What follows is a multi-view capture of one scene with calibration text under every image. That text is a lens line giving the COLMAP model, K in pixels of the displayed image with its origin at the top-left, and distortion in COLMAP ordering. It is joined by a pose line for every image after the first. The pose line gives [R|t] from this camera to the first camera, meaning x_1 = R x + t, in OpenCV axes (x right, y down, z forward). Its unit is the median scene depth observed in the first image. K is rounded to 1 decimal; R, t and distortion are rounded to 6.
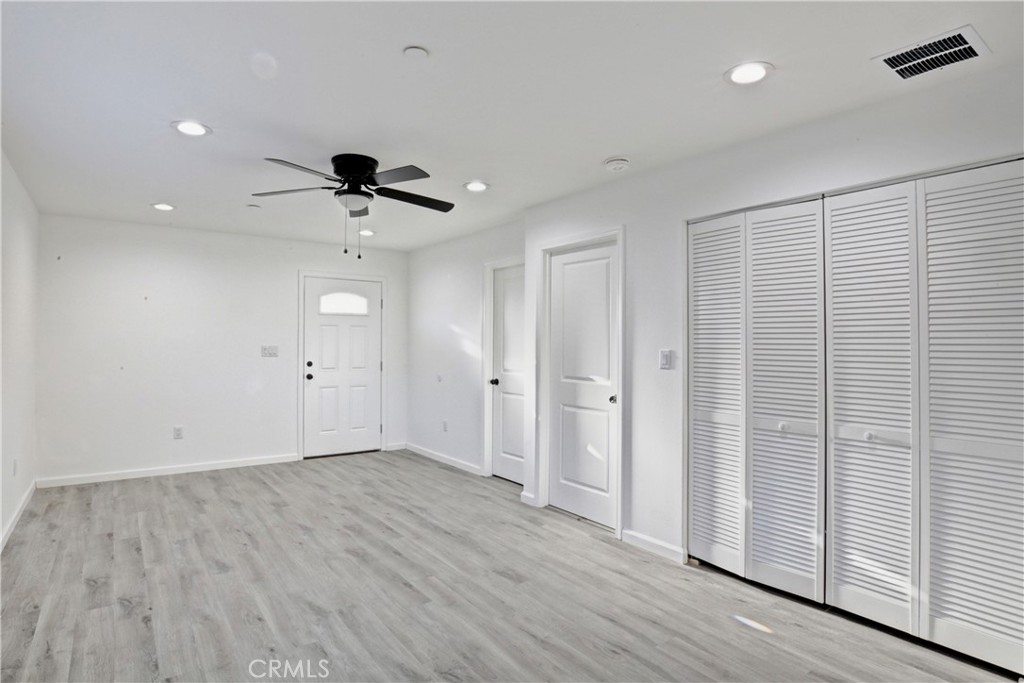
lens RADIAL K [[561.7, 0, 513.6], [0, 561.7, 340.8], [0, 0, 1]] dist [-0.007134, -0.000624]
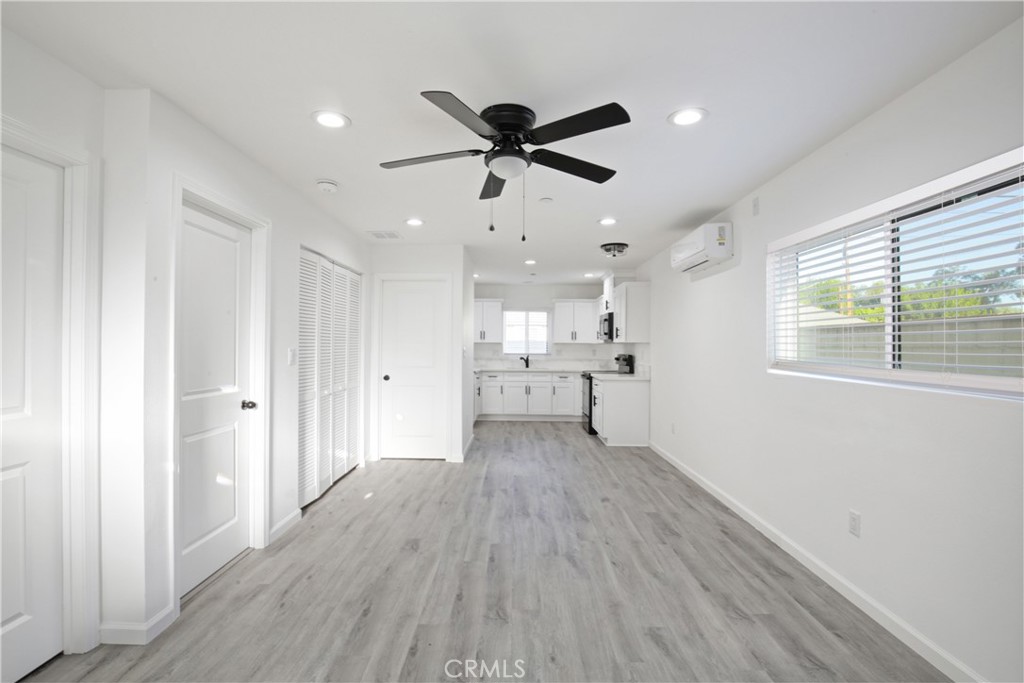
lens RADIAL K [[504.8, 0, 512.9], [0, 504.8, 343.5], [0, 0, 1]] dist [-0.009238, 0.001036]
pose [[-0.807834, -0.008089, 0.589354, -0.796305], [-0.013741, 0.999893, -0.005111, 0.004501], [-0.589249, -0.012227, -0.807859, 1.753591]]
